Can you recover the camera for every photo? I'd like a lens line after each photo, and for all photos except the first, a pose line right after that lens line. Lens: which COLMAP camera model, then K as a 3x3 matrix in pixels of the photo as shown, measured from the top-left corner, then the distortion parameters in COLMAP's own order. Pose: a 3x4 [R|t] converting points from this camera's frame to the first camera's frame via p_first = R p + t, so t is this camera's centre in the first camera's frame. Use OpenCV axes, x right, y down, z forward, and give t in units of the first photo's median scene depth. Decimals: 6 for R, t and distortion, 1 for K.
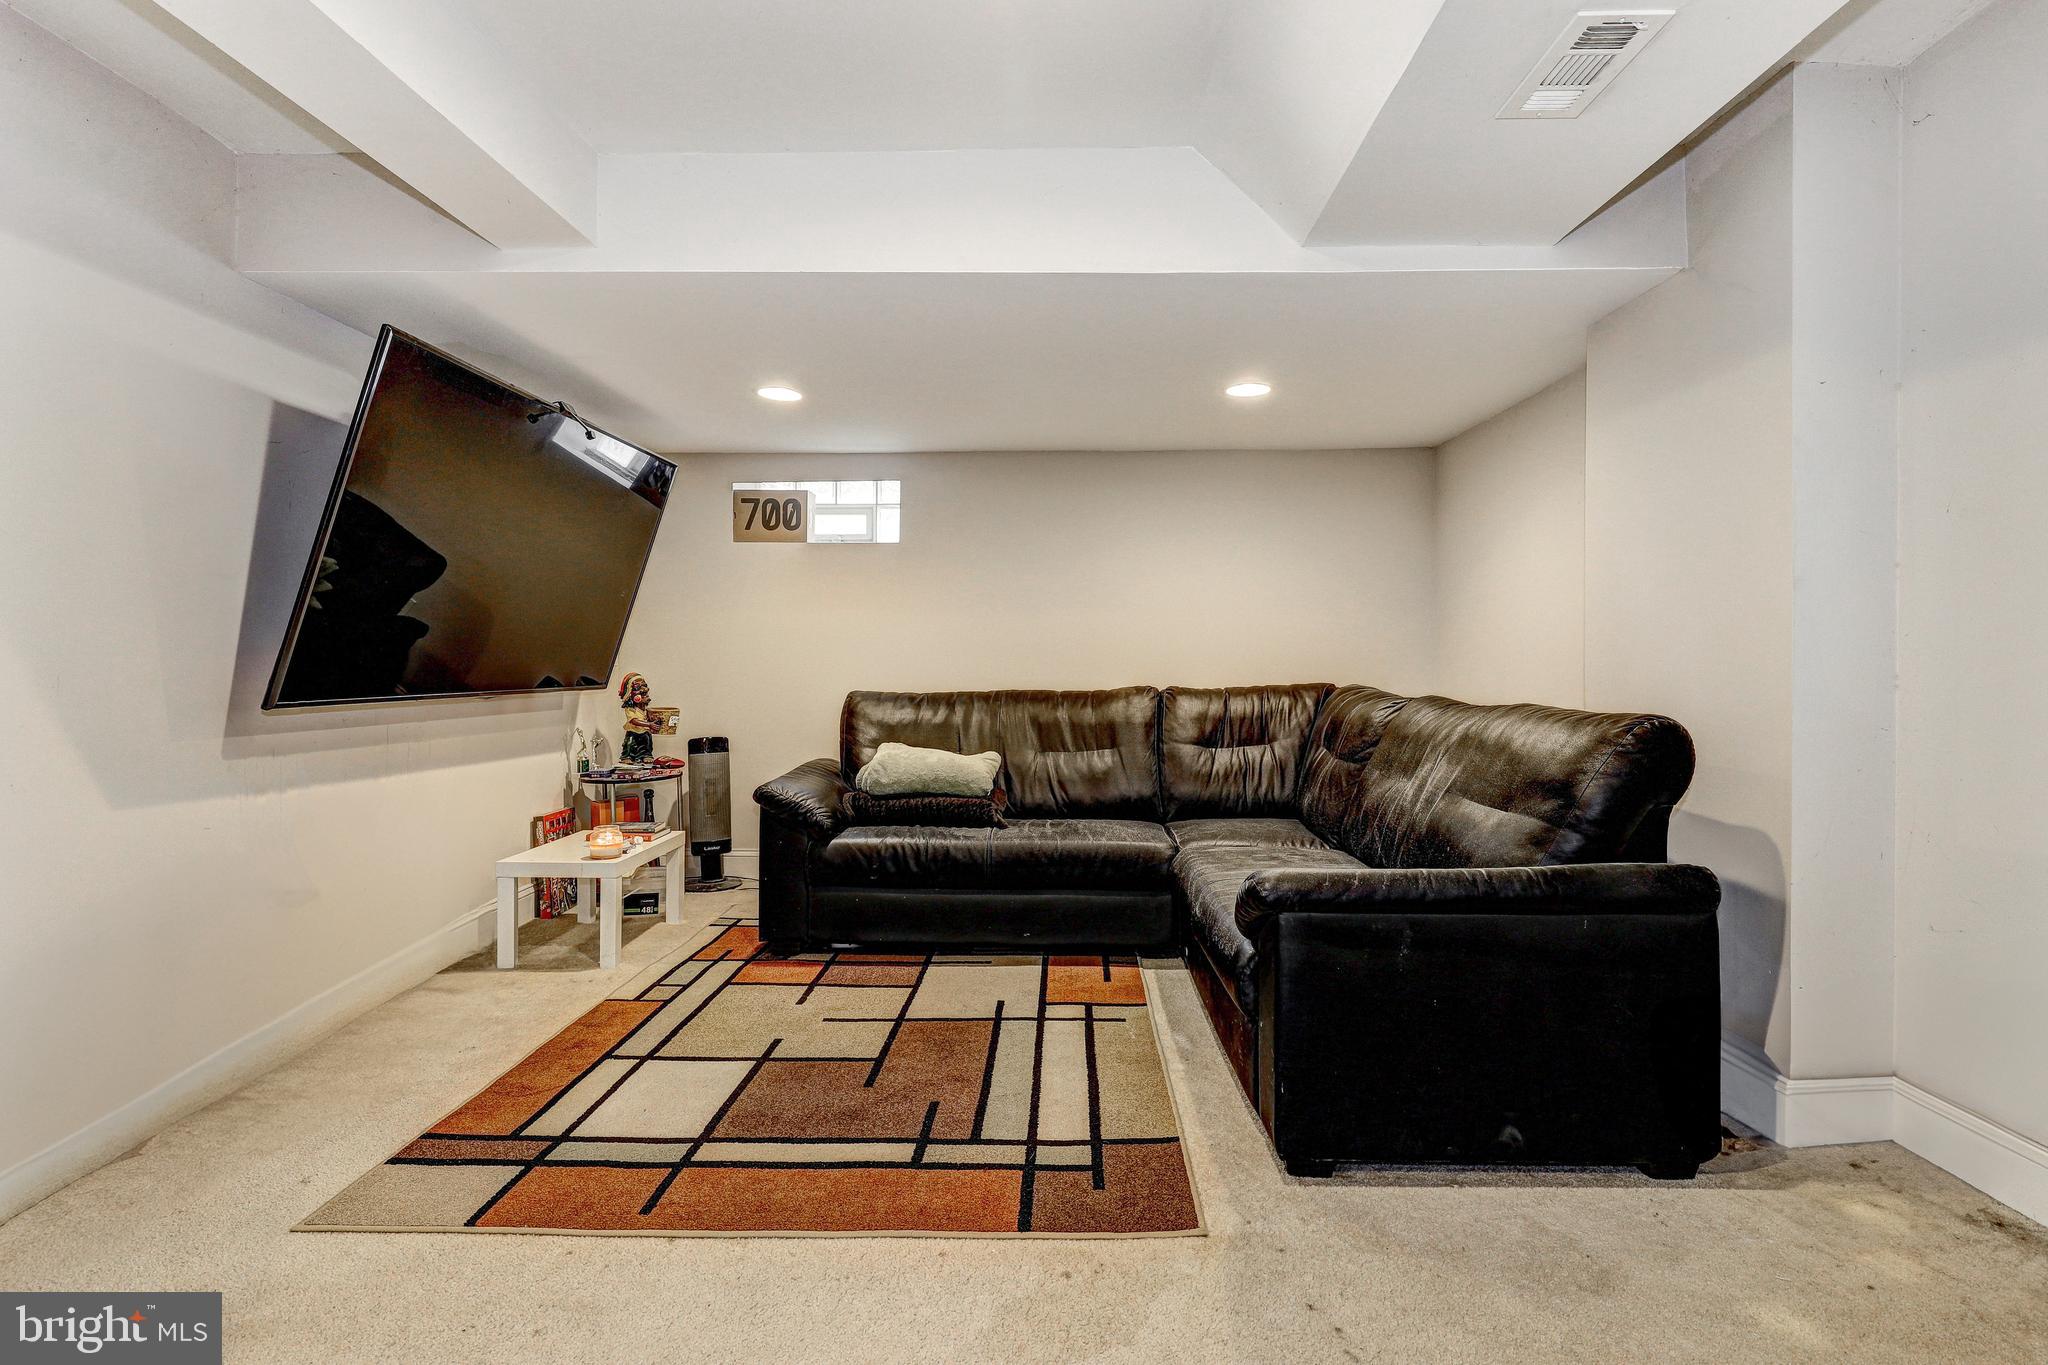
lens RADIAL K [[1016.5, 0, 888.7], [0, 1016.5, 664.5], [0, 0, 1]] dist [-0.000073, 0.000066]
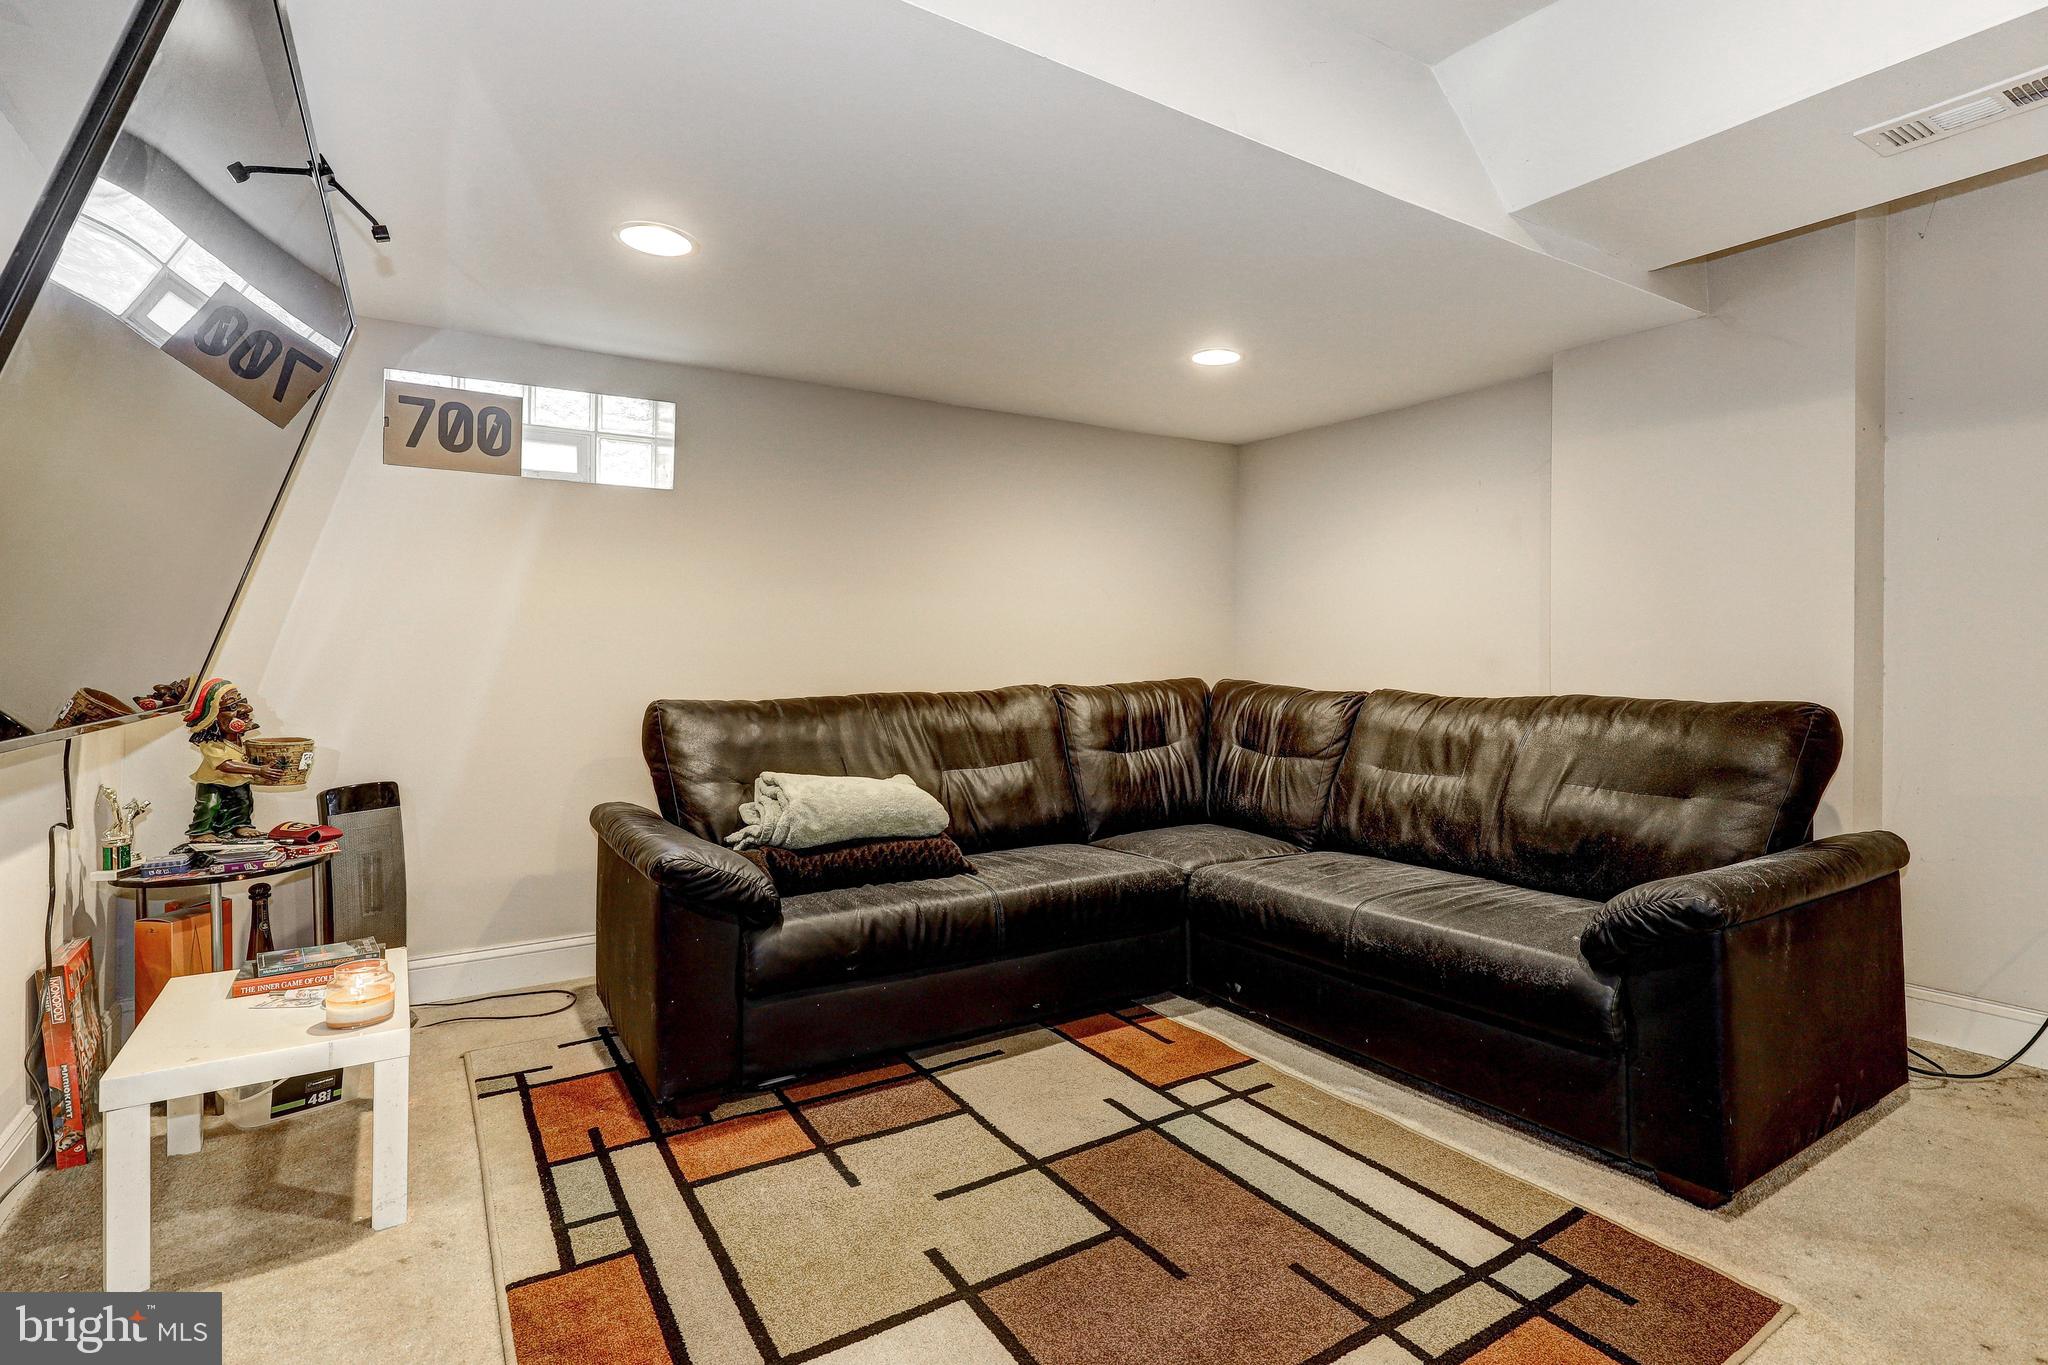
lens RADIAL K [[1100.8, 0, 1023.2], [0, 1100.8, 655.1], [0, 0, 1]] dist [0.000148, 0.000204]
pose [[0.772131, -0.003141, 0.635455, -0.388672], [0.004521, 0.999990, -0.000550, -0.003446], [-0.635447, 0.003298, 0.772138, 0.332499]]
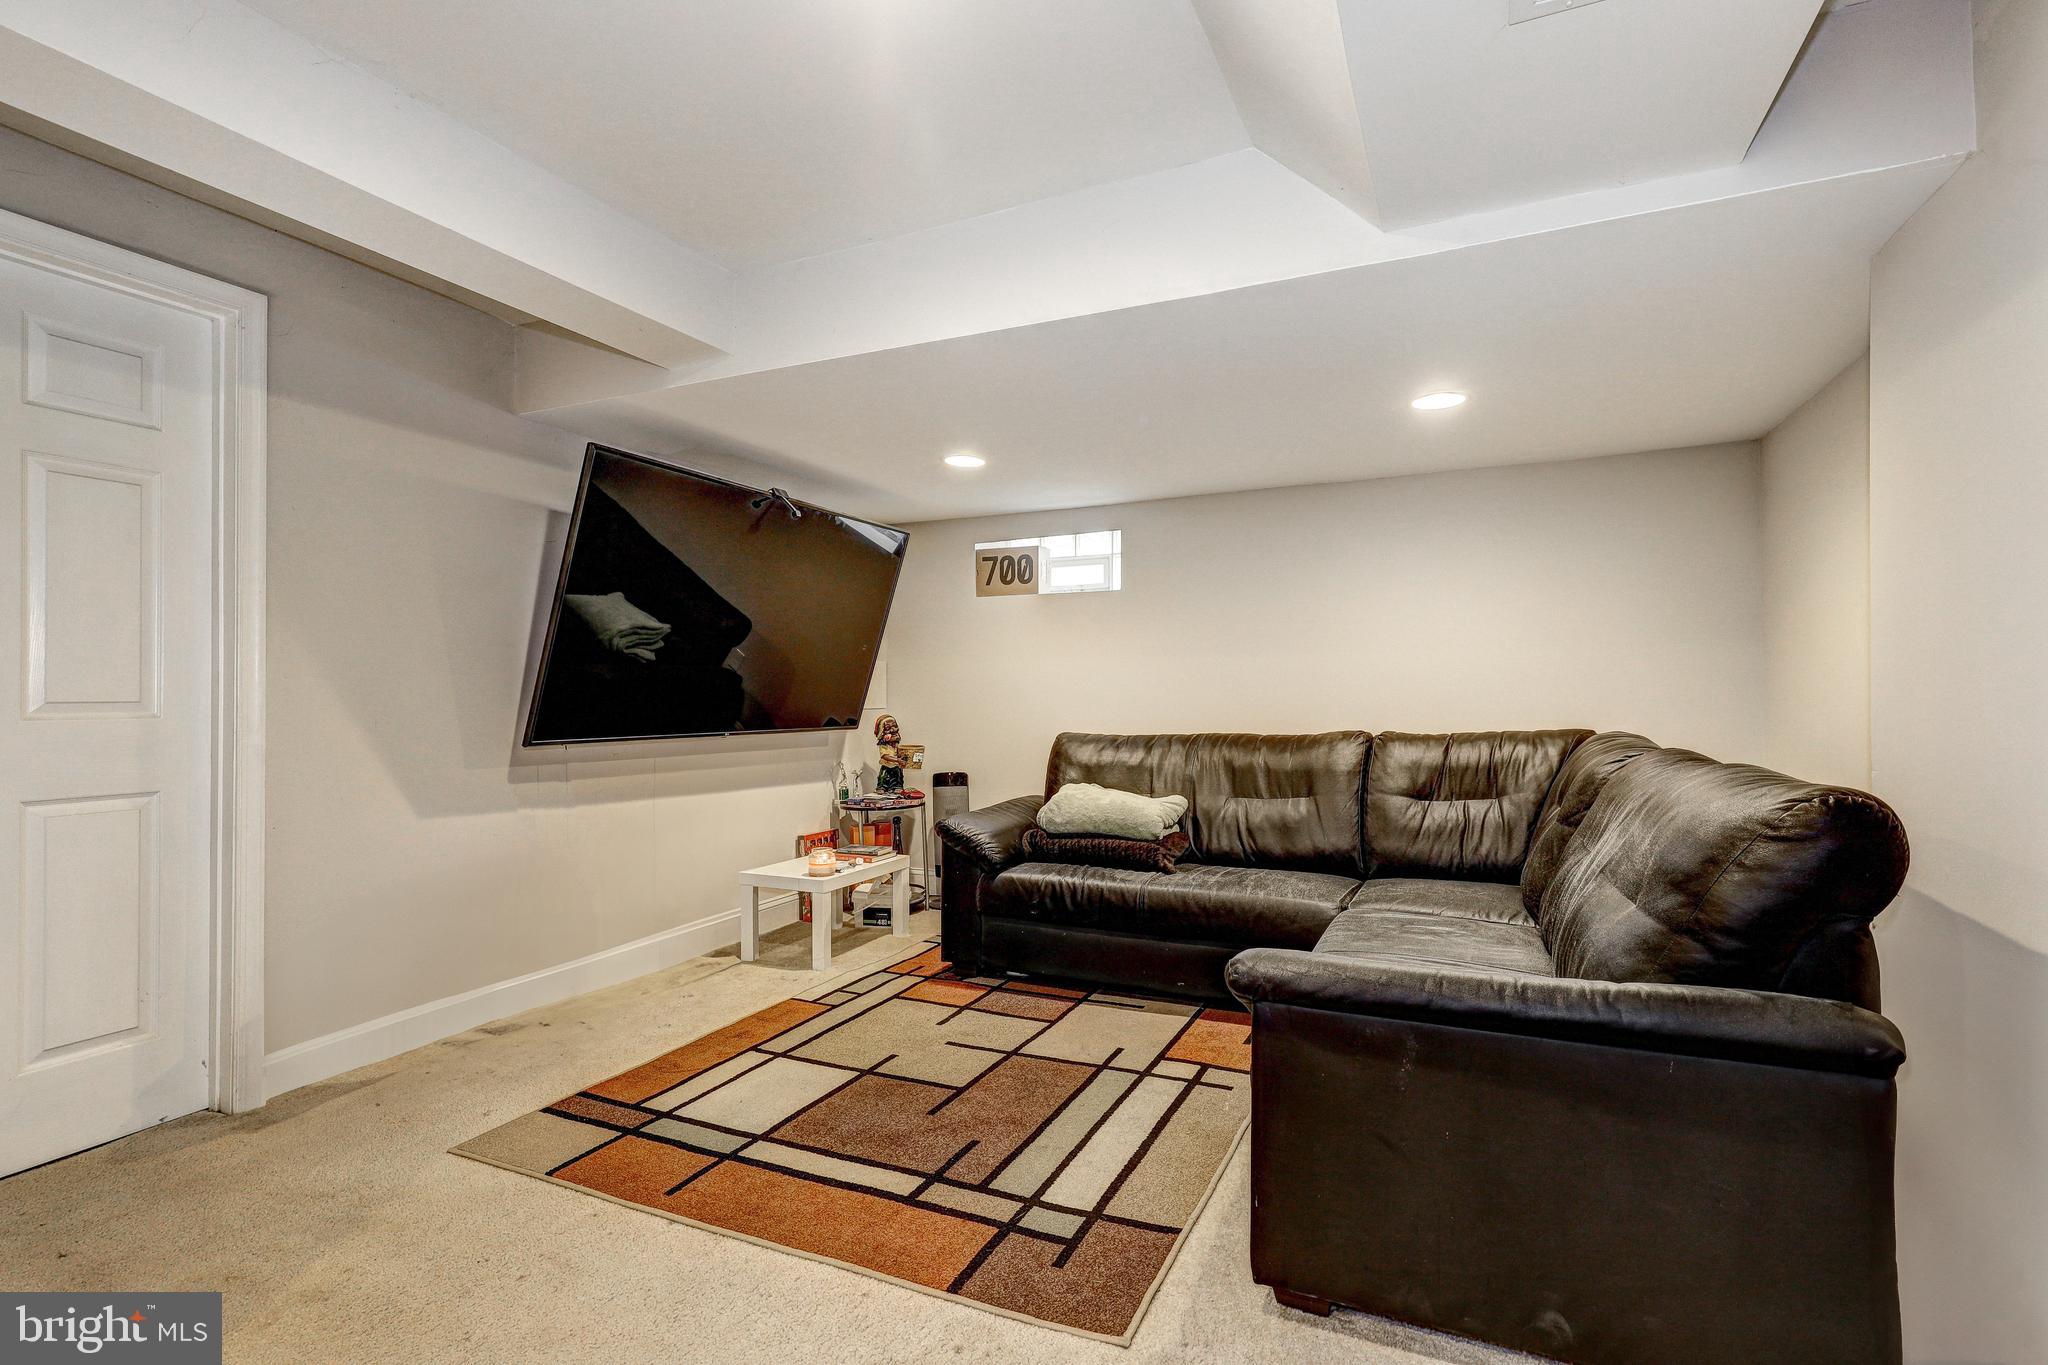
lens RADIAL K [[899.9, 0, 905.3], [0, 899.9, 700.9], [0, 0, 1]] dist [0.001250, 0.000037]
pose [[0.923238, -0.005048, -0.384196, 0.213849], [0.004773, 0.999987, -0.001669, -0.007887], [0.384199, -0.000293, 0.923250, 0.087103]]
